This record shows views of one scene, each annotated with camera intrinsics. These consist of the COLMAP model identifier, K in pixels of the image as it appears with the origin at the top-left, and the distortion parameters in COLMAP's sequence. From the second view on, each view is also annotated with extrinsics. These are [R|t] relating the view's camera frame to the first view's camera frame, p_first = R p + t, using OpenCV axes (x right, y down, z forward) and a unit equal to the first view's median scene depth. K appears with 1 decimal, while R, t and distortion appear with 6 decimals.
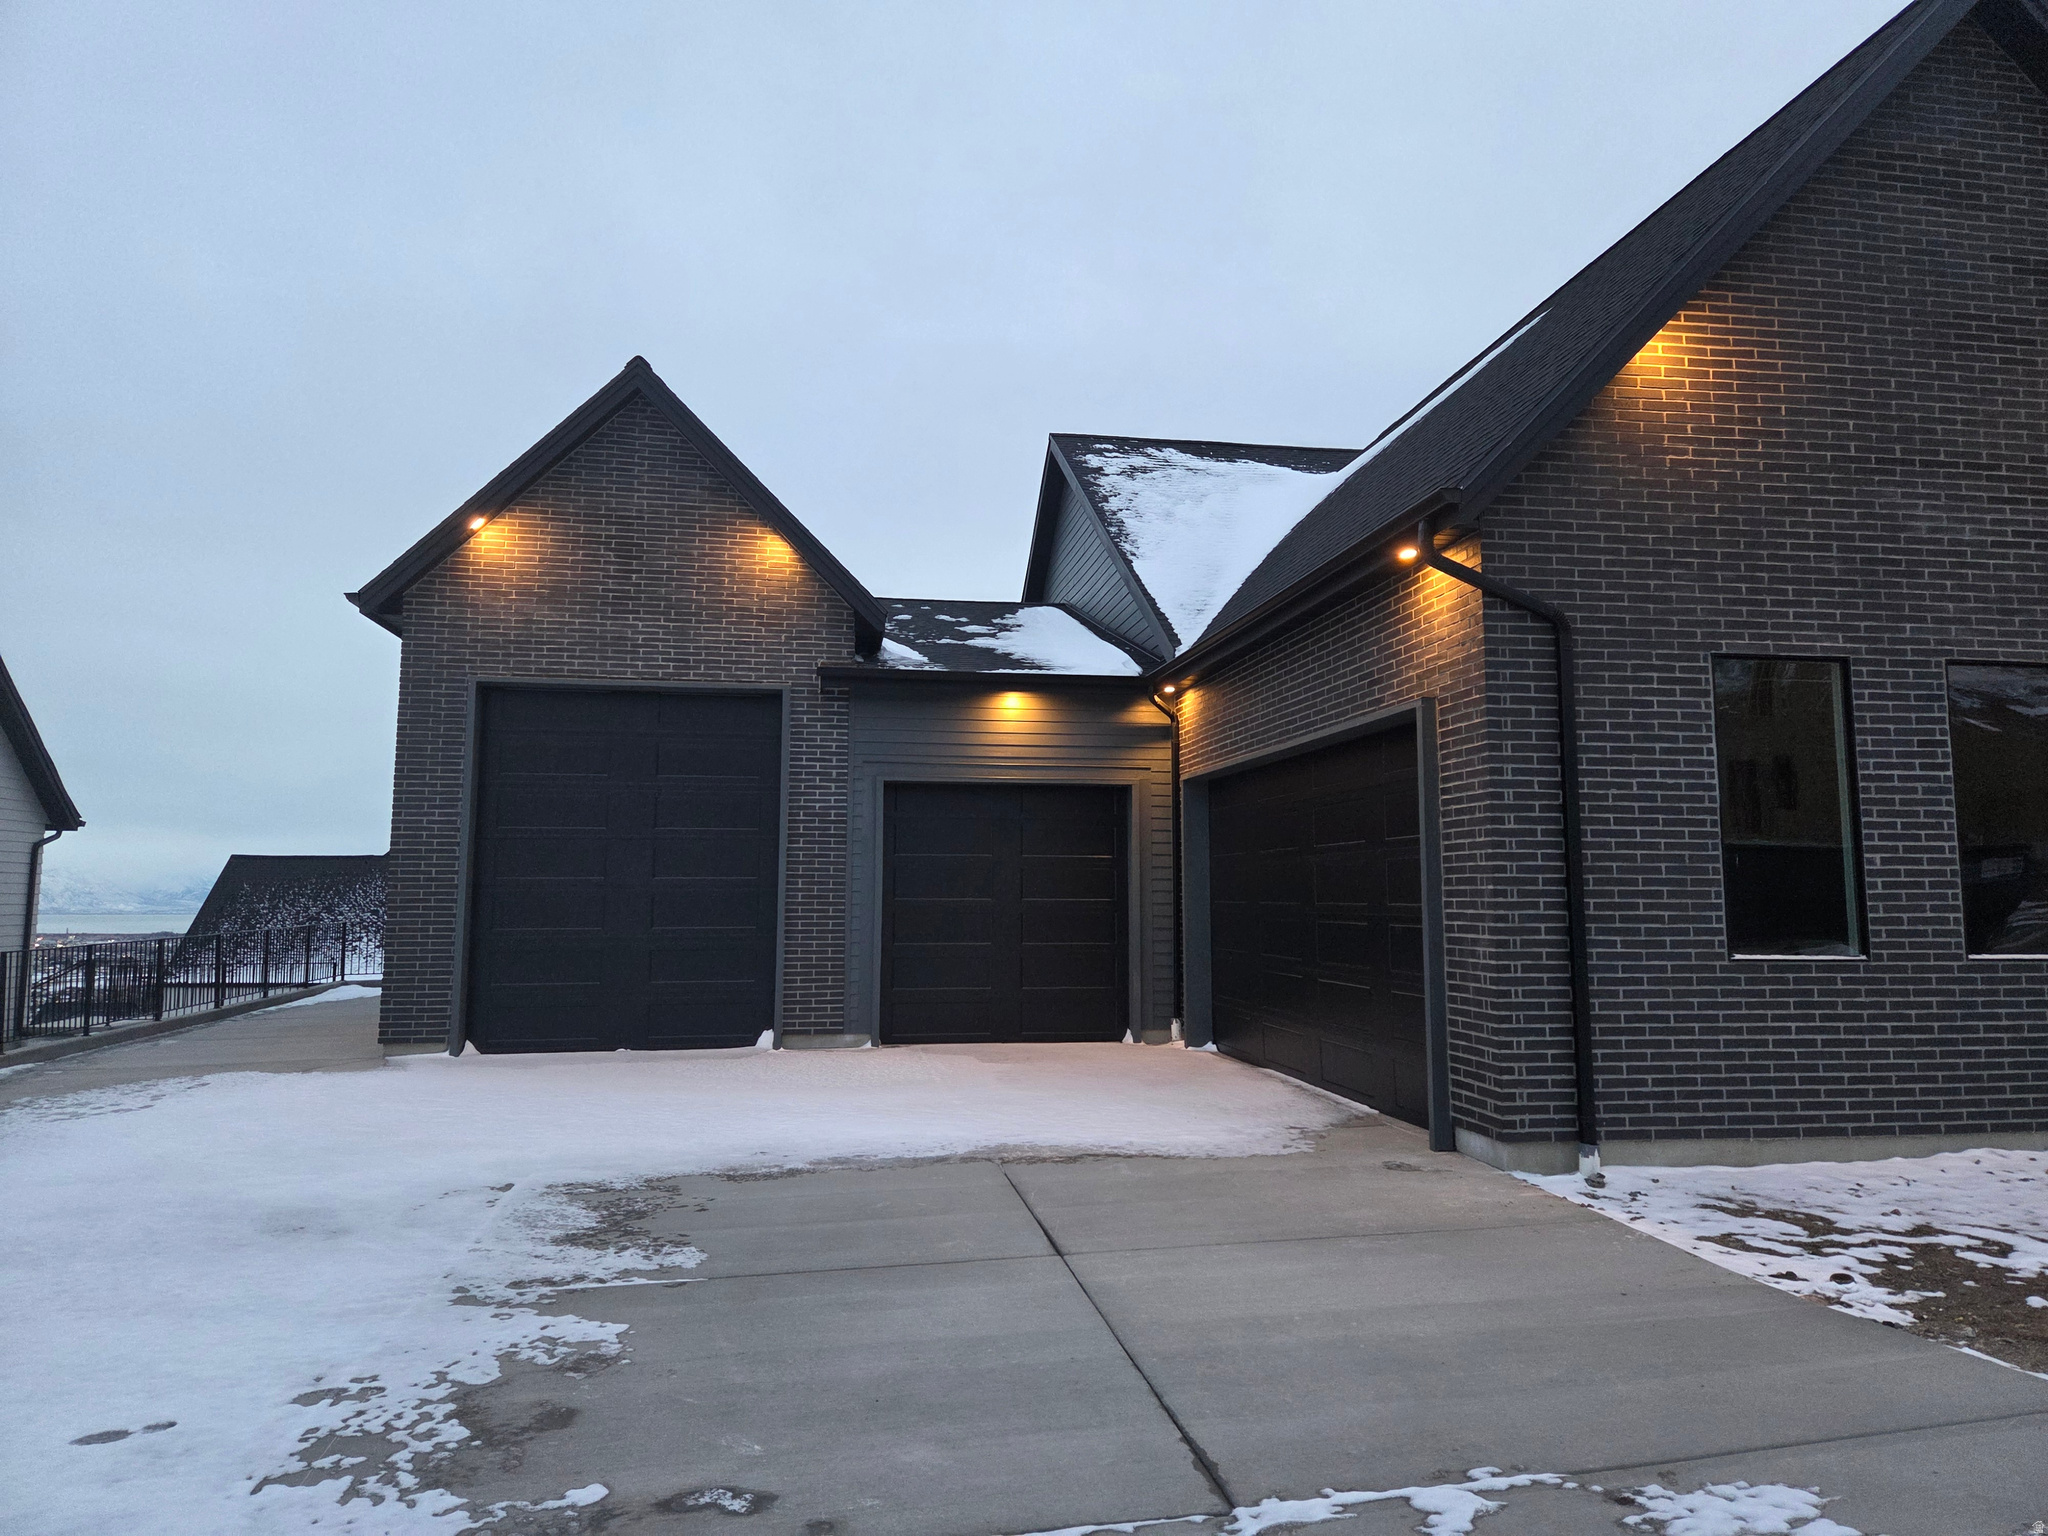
lens RADIAL K [[1338.1, 0, 1024.0], [0, 1338.1, 768.0], [0, 0, 1]] dist [0.002334, -0.001017]
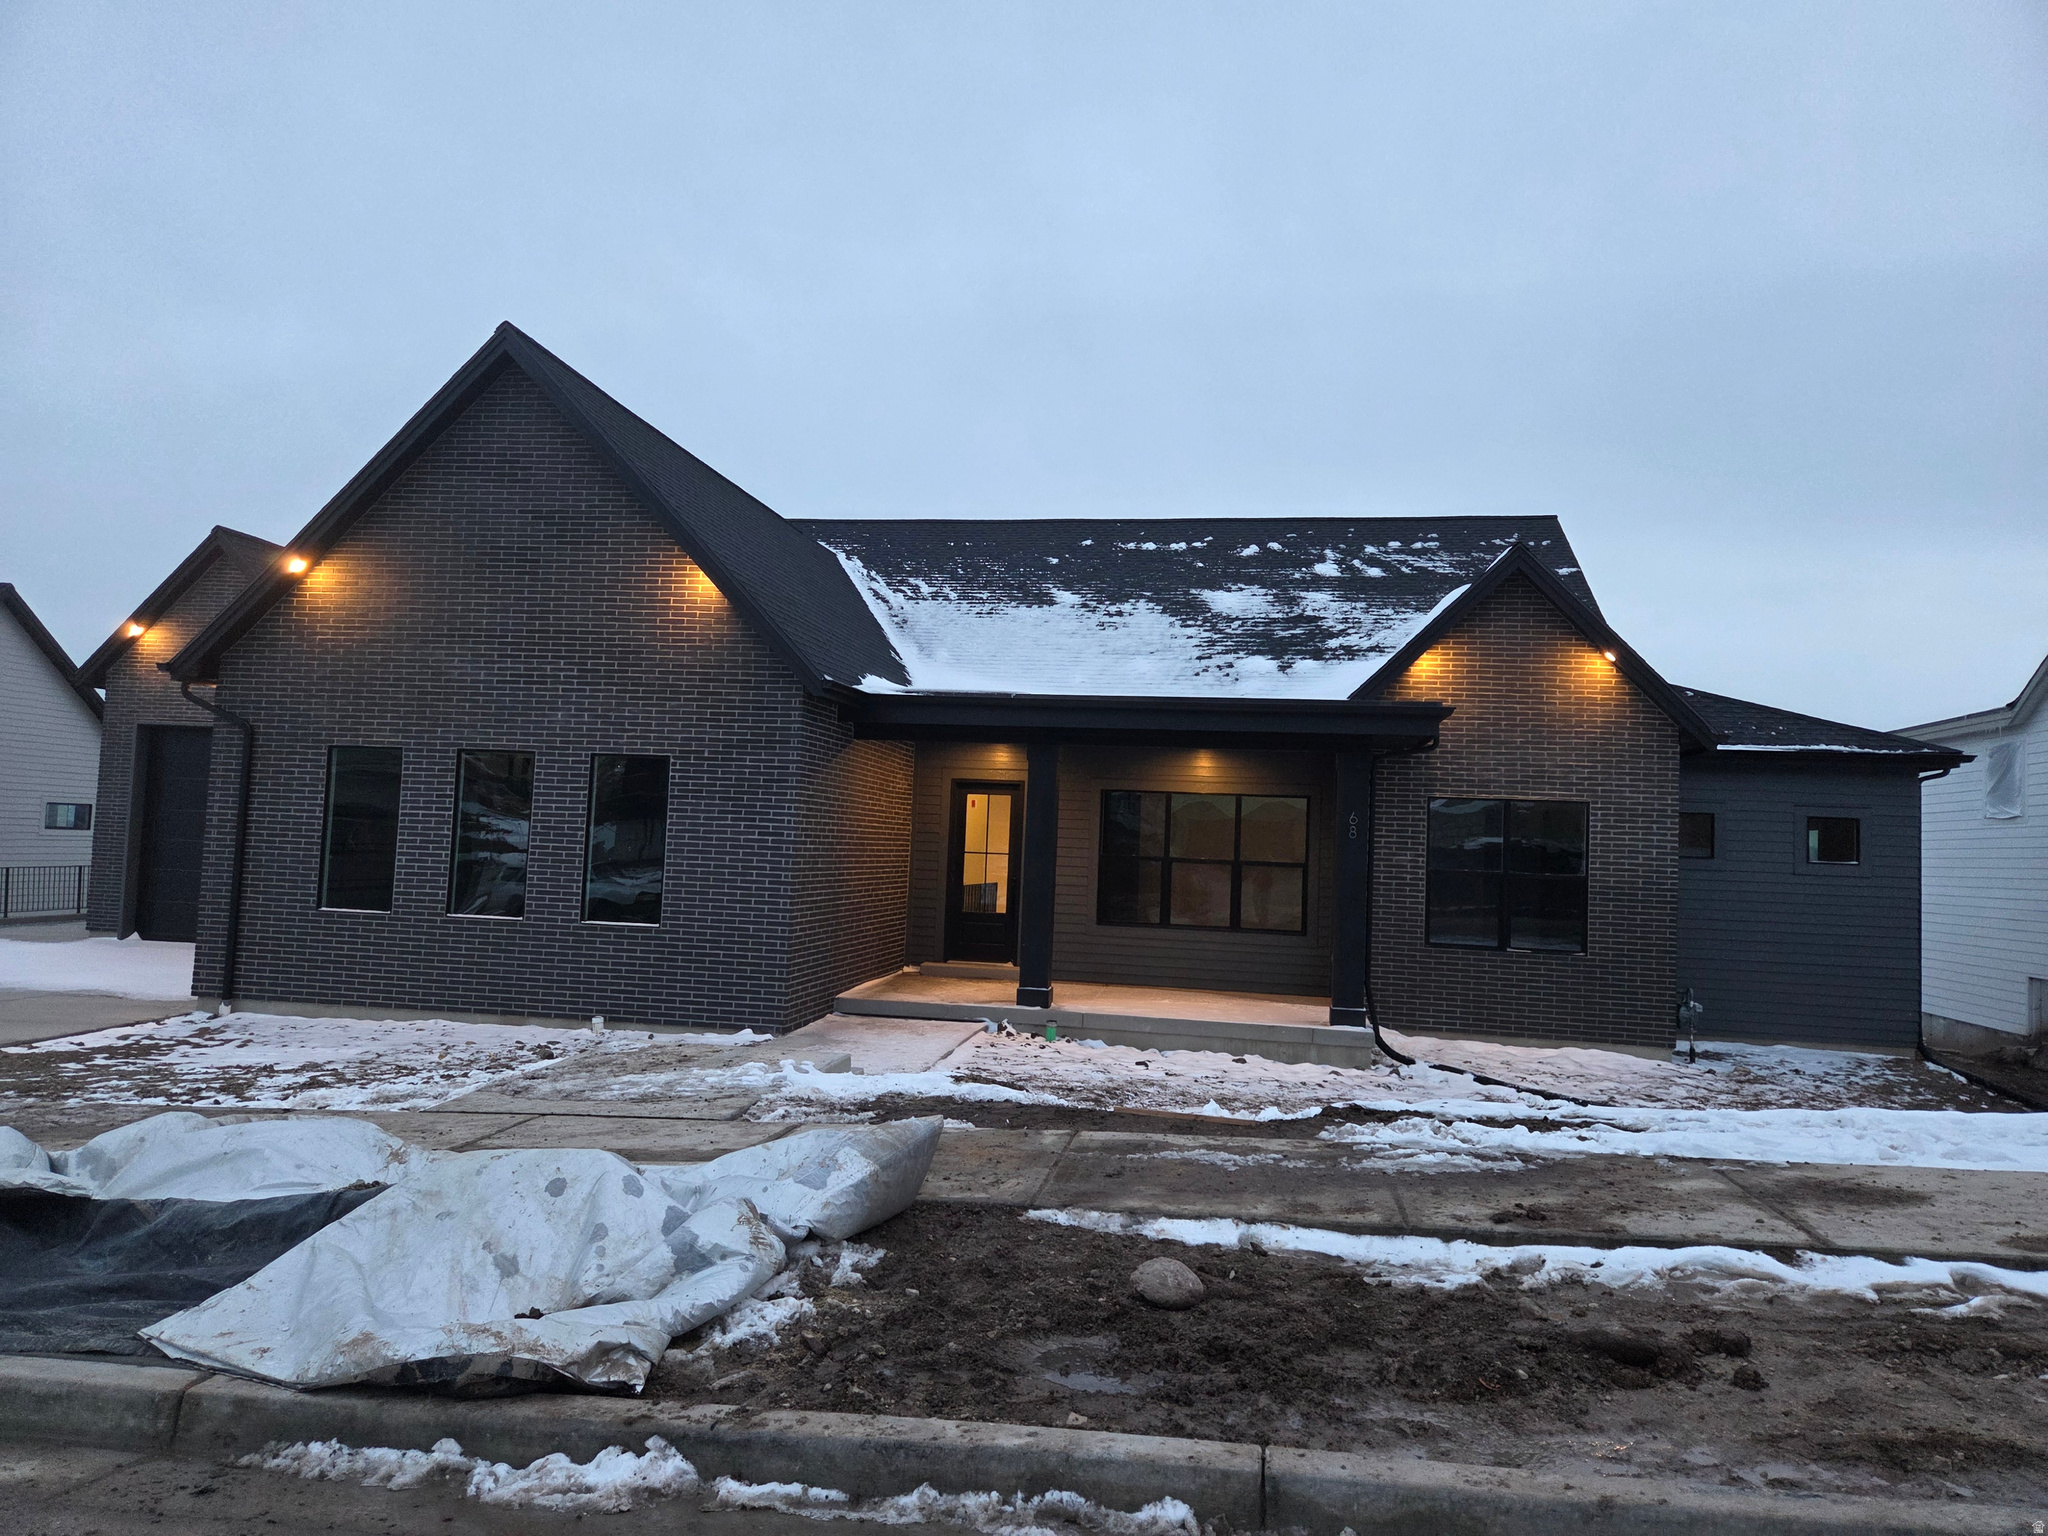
lens RADIAL K [[1338.1, 0, 1024.0], [0, 1338.1, 768.0], [0, 0, 1]] dist [0.002334, -0.001017]
pose [[0.949809, 0.011711, -0.312611, 1.989378], [0.001565, 0.999109, 0.042185, -0.129840], [0.312827, -0.040557, 0.948944, -0.451919]]
